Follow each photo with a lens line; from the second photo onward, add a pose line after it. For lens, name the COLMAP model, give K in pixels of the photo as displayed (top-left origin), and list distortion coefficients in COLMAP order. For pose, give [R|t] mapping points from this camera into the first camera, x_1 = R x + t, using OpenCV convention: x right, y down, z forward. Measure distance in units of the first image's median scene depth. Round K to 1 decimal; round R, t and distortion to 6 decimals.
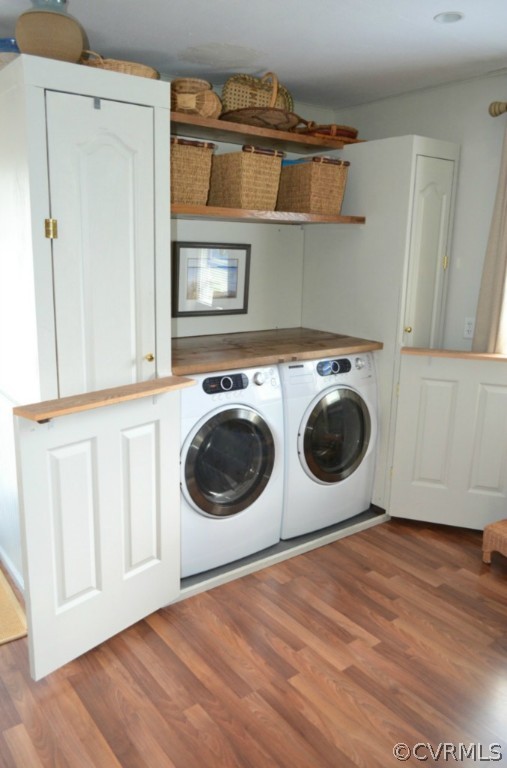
lens RADIAL K [[594.5, 0, 253.5], [0, 594.5, 384.0], [0, 0, 1]] dist [-0.005091, -0.005507]
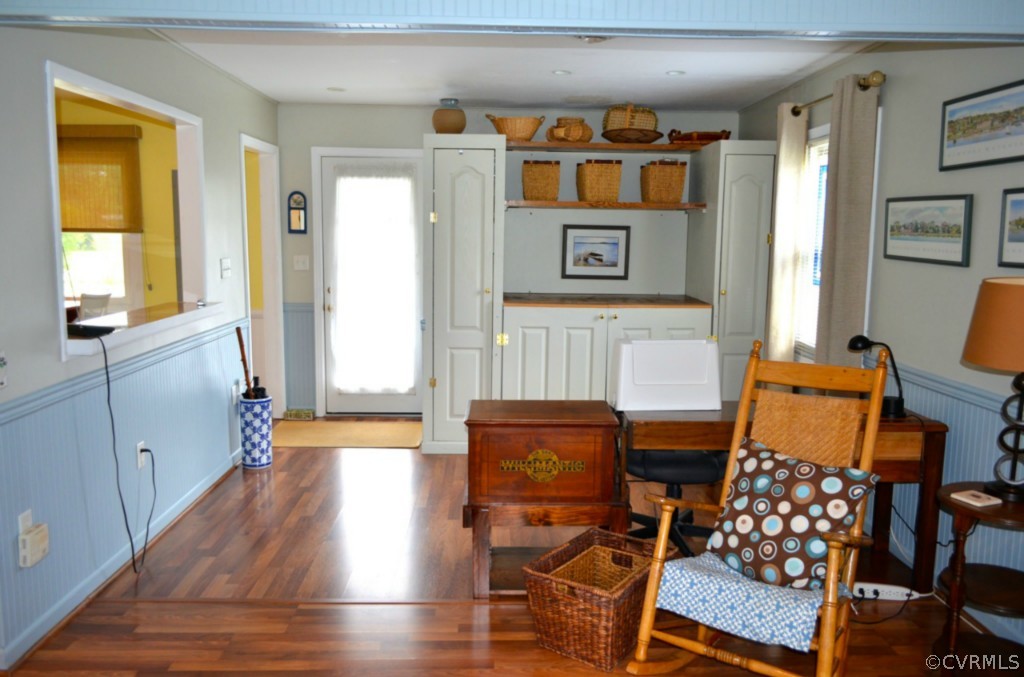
lens RADIAL K [[792.7, 0, 515.7], [0, 792.7, 336.7], [0, 0, 1]] dist [-0.005091, -0.005507]
pose [[0.812277, 0.067385, -0.579367, 0.873981], [-0.124112, 0.990525, -0.058800, 0.146918], [0.569915, 0.119668, 0.812943, -0.557358]]
